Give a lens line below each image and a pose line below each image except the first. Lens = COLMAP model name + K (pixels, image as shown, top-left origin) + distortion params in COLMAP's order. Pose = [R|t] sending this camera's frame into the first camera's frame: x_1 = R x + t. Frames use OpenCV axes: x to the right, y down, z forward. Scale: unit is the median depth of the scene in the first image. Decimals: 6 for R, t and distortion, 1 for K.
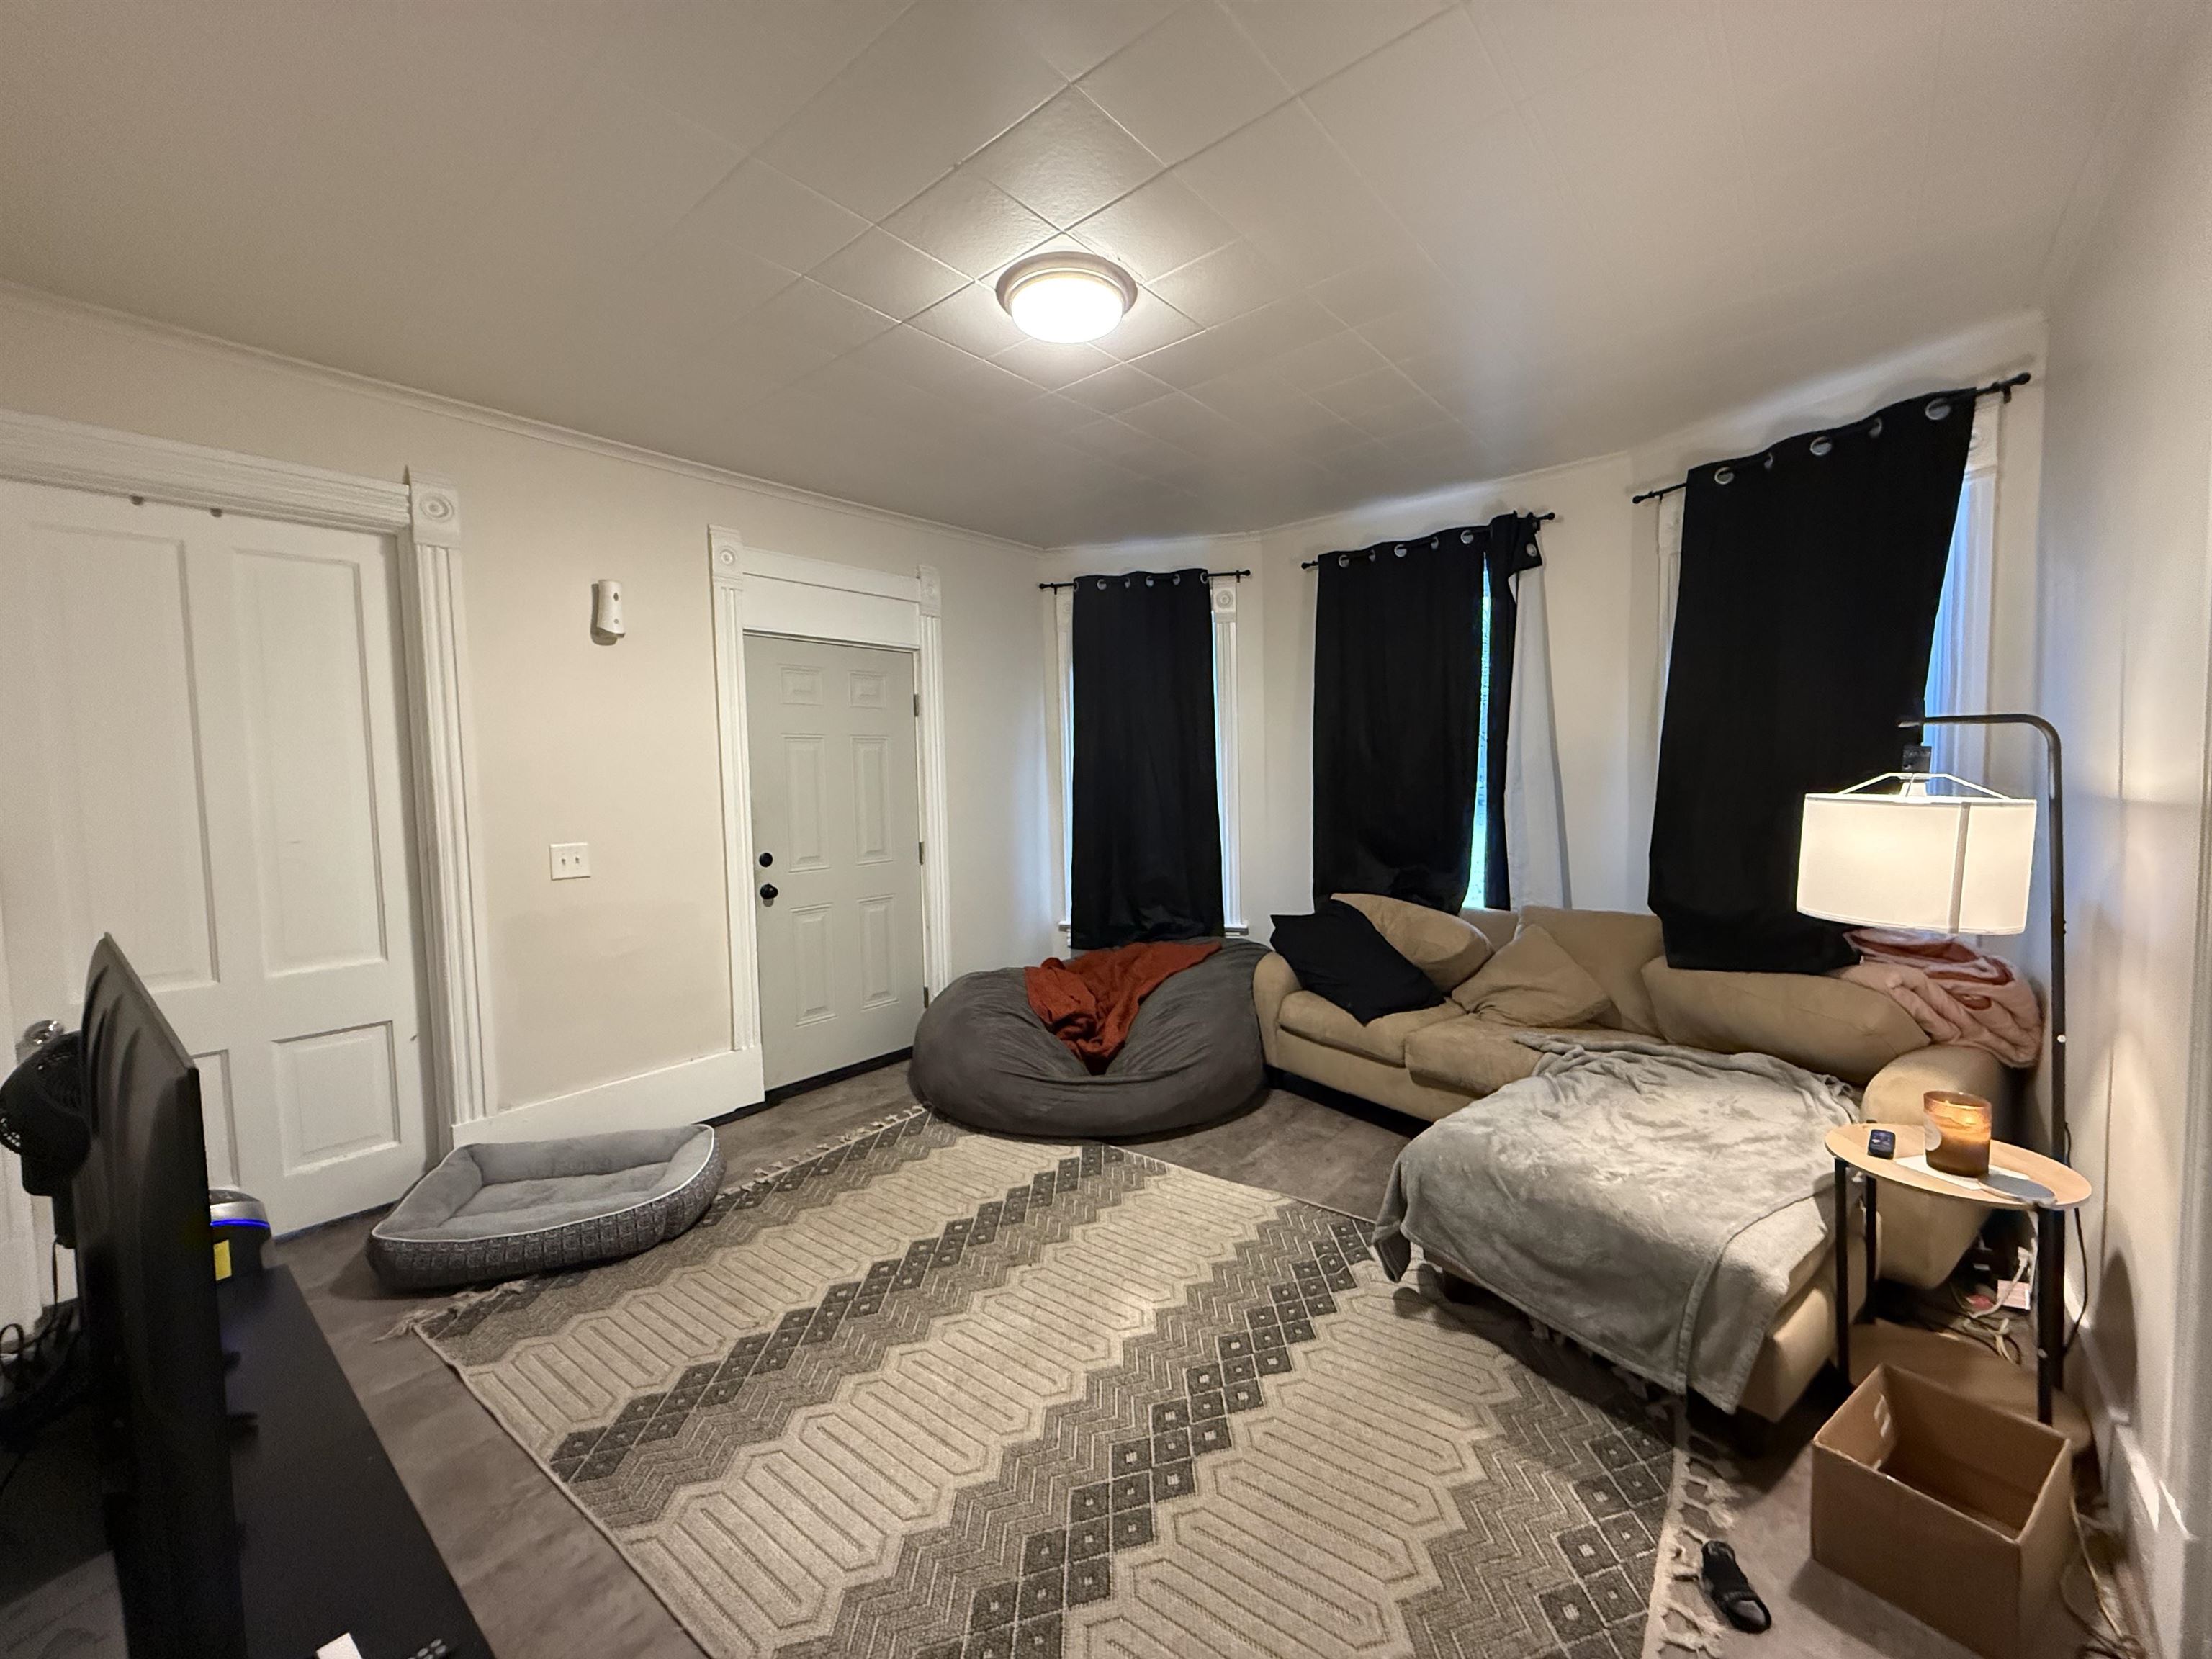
lens RADIAL K [[885.6, 0, 1080.3], [0, 885.6, 827.3], [0, 0, 1]] dist [0.000266, 0.000183]
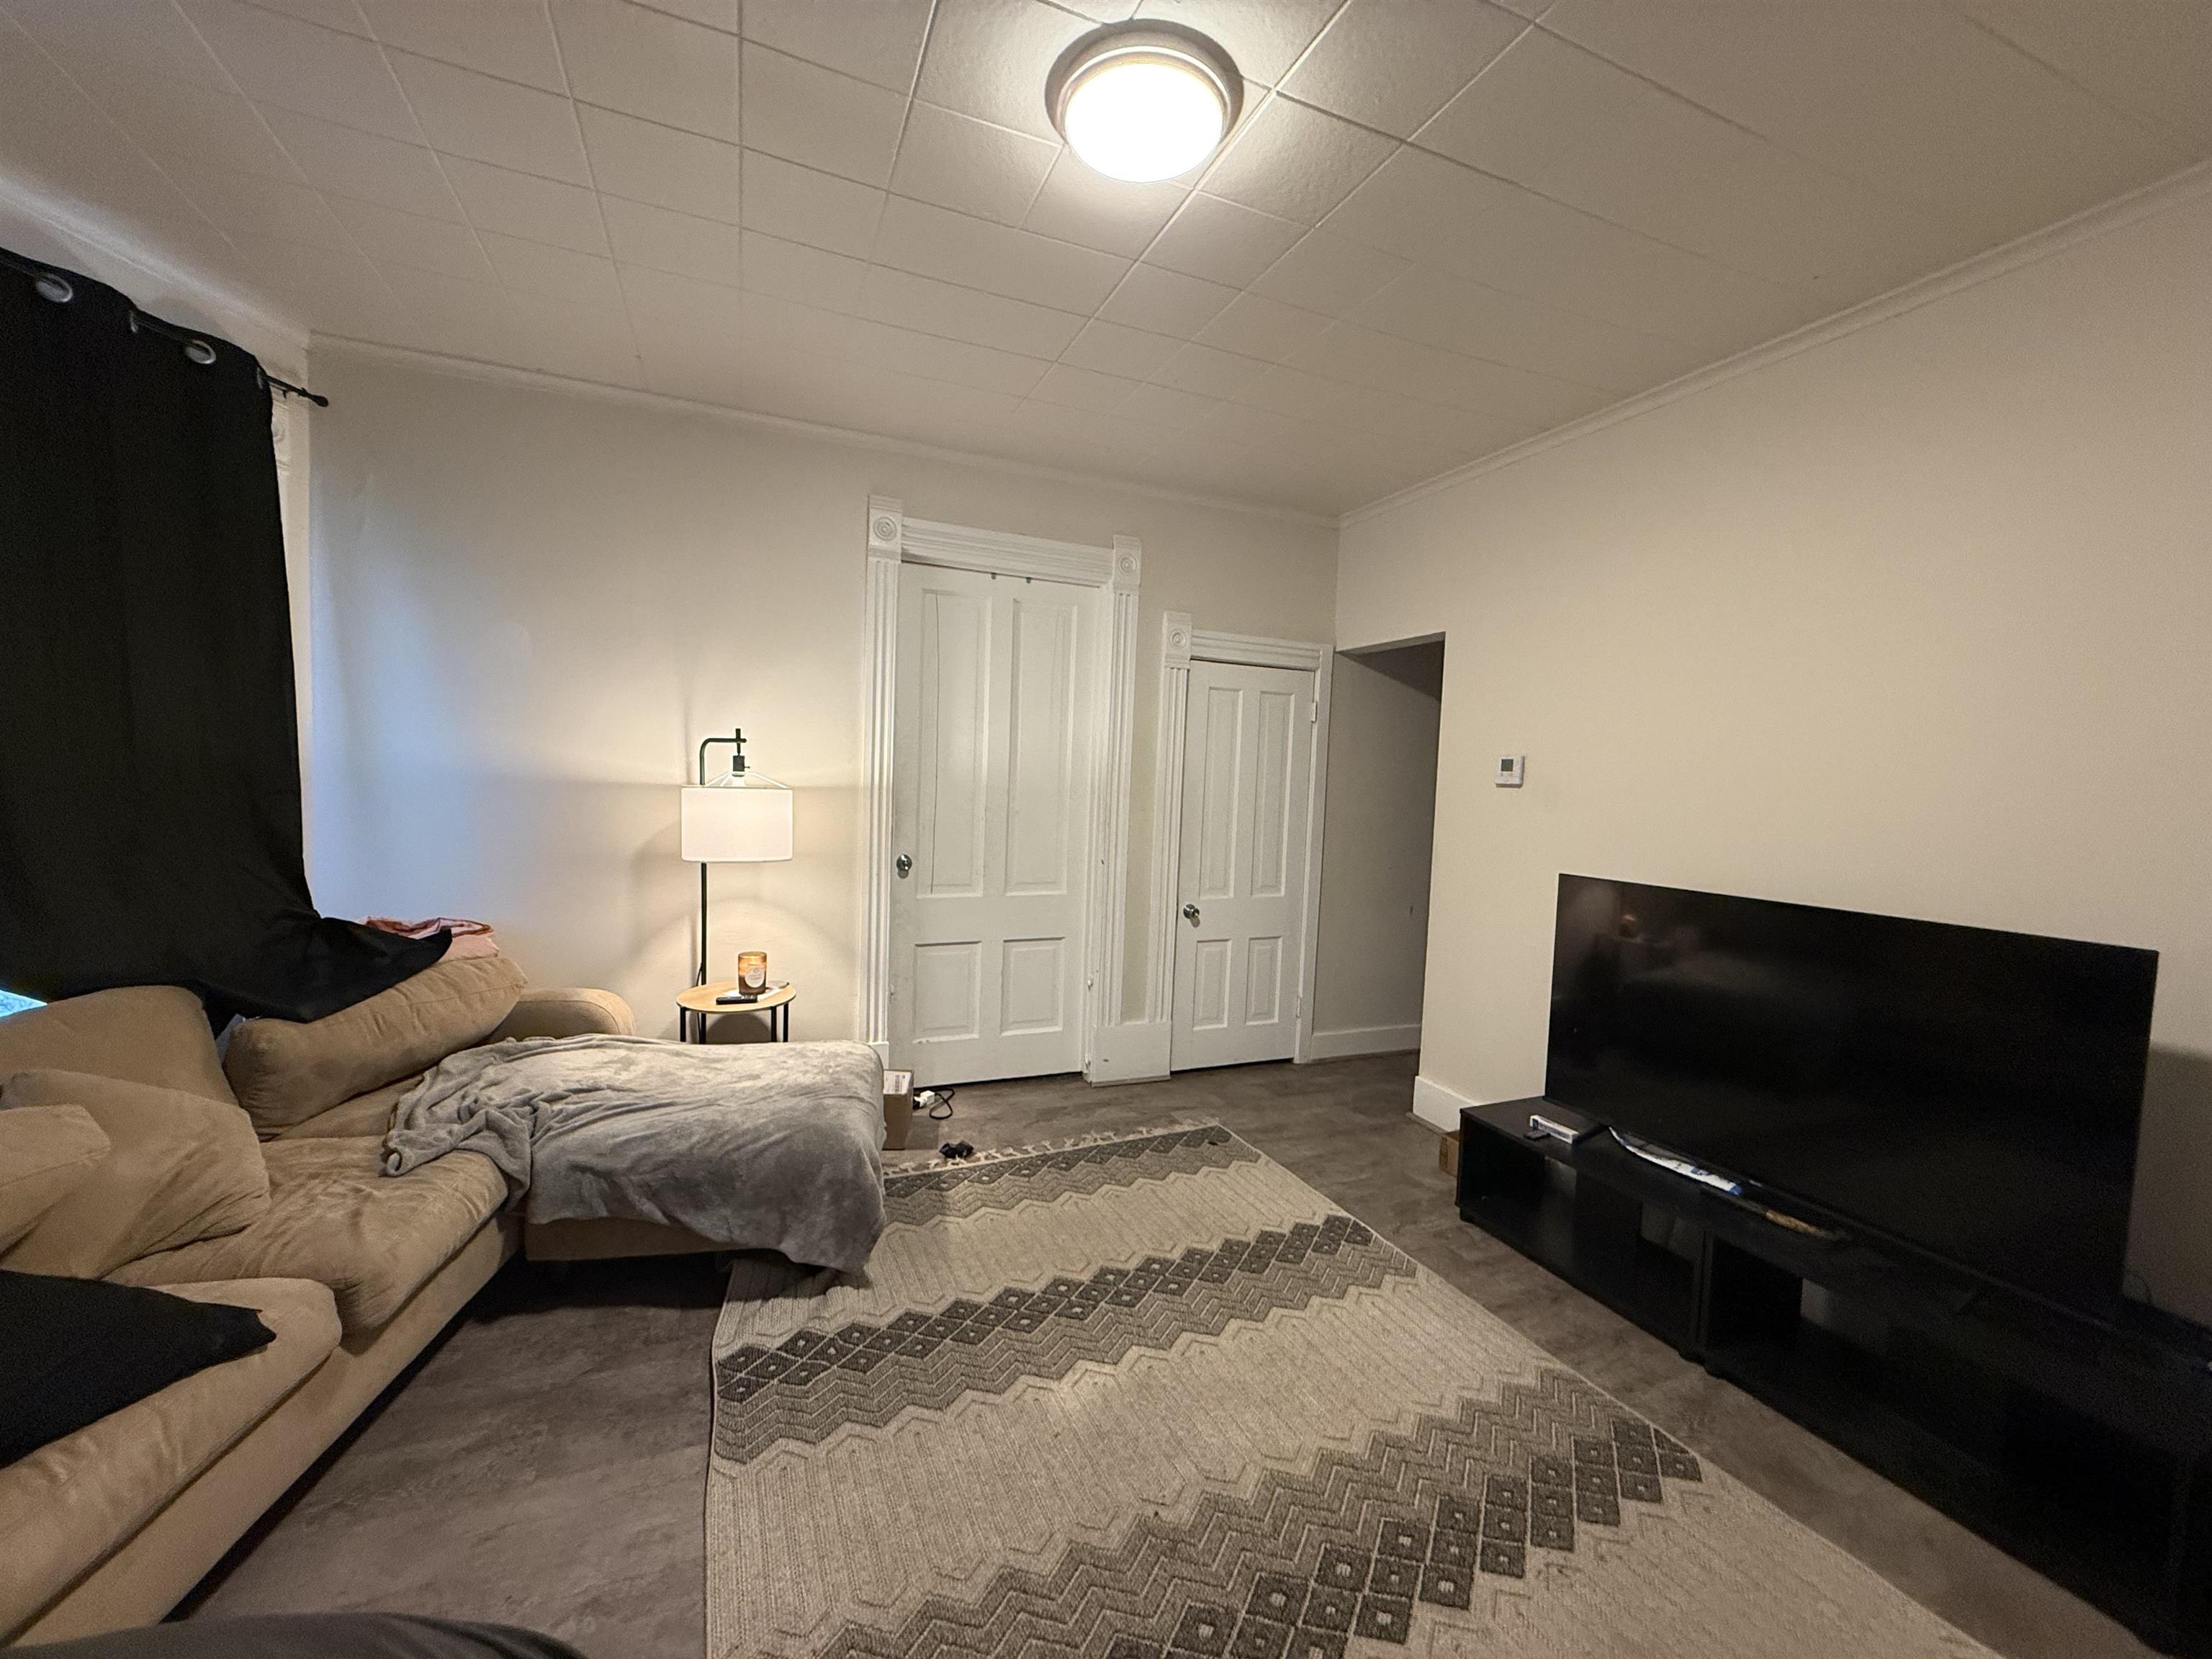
lens RADIAL K [[885.6, 0, 1080.3], [0, 885.6, 827.3], [0, 0, 1]] dist [0.000266, 0.000183]
pose [[-0.887858, -0.041787, 0.458216, -0.291435], [0.003524, 0.995221, 0.097587, -0.088372], [-0.460104, 0.088259, -0.883468, 1.573370]]
